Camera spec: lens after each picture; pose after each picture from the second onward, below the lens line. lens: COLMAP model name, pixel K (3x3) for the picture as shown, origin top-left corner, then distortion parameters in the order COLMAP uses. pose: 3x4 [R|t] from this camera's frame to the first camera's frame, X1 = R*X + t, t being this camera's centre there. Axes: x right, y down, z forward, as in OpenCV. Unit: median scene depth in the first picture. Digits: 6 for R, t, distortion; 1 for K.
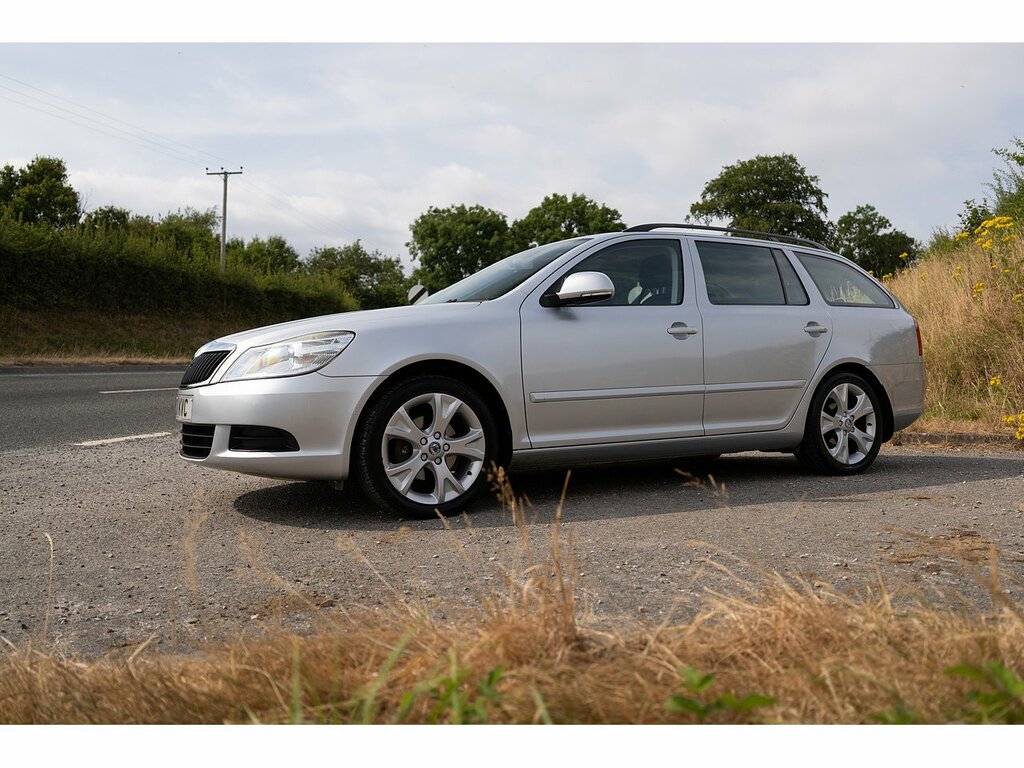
lens RADIAL K [[825.5, 0, 553.9], [0, 825.5, 404.4], [0, 0, 1]] dist [-0.012155, -0.003399]
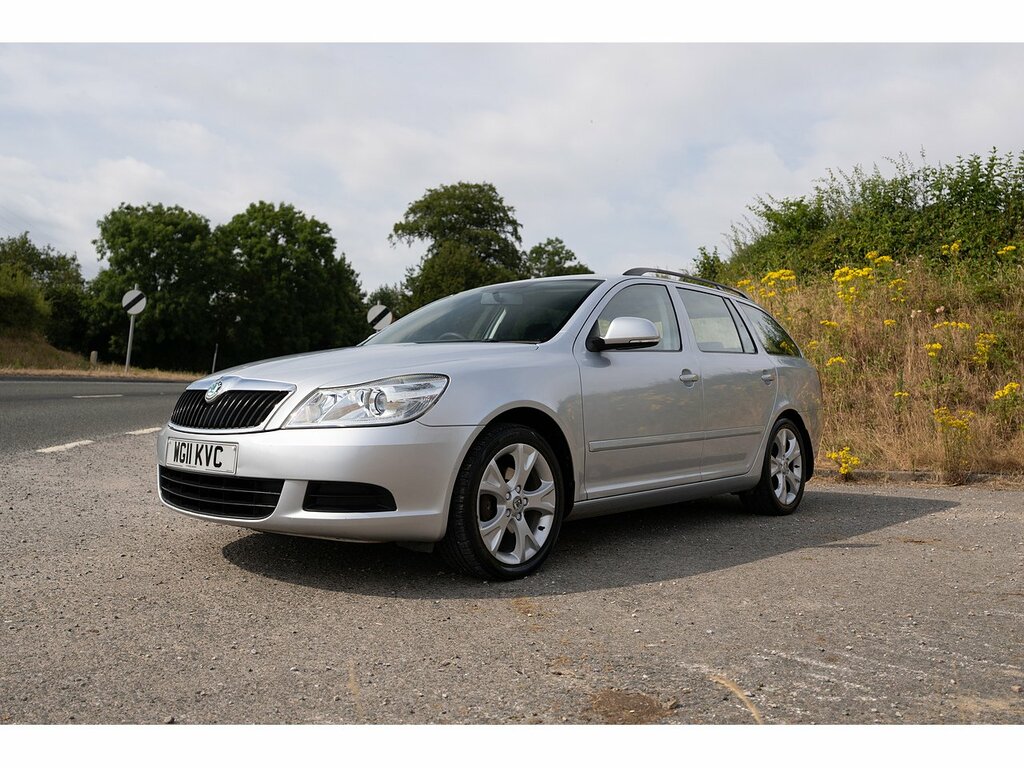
lens RADIAL K [[825.5, 0, 487.8], [0, 825.5, 412.5], [0, 0, 1]] dist [-0.012155, -0.003399]
pose [[0.955882, 0.018998, 0.293137, -0.312901], [-0.016126, 0.999795, -0.012210, -0.025411], [-0.293309, 0.006944, 0.955992, 0.087908]]
